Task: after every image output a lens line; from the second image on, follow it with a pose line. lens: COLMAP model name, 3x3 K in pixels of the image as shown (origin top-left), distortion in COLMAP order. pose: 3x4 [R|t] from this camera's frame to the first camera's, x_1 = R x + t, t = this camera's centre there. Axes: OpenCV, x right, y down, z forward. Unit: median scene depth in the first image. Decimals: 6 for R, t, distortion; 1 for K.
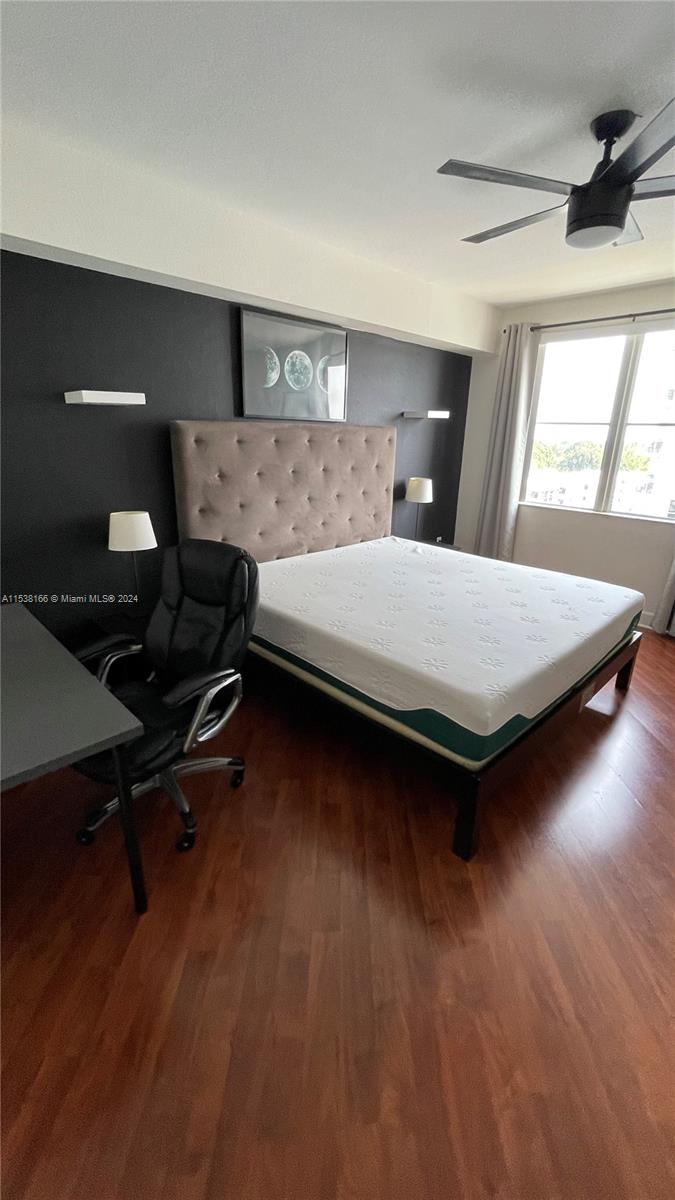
lens RADIAL K [[495.7, 0, 337.5], [0, 495.7, 600.0], [0, 0, 1]] dist [-0.000806, -0.000022]
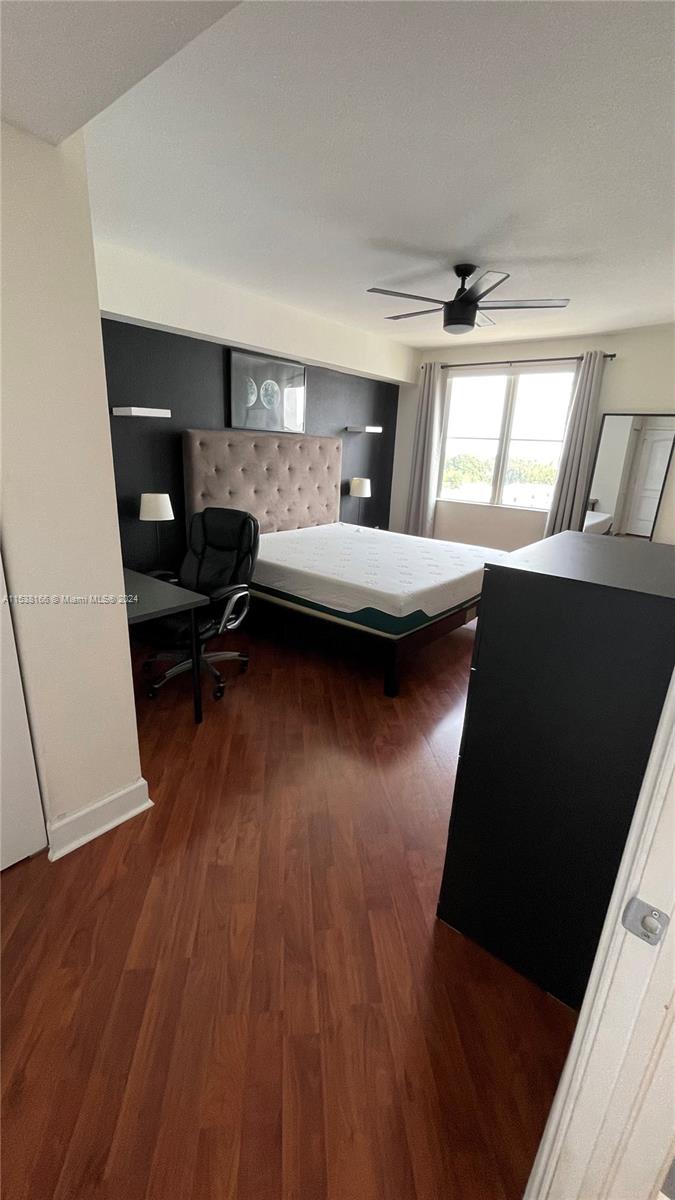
lens RADIAL K [[497.6, 0, 337.5], [0, 497.6, 600.0], [0, 0, 1]] dist [0.009495, -0.000028]
pose [[0.993451, -0.013439, 0.113462, -0.059534], [0.016086, 0.999619, -0.022445, 0.131996], [-0.113117, 0.024124, 0.993289, -0.361559]]
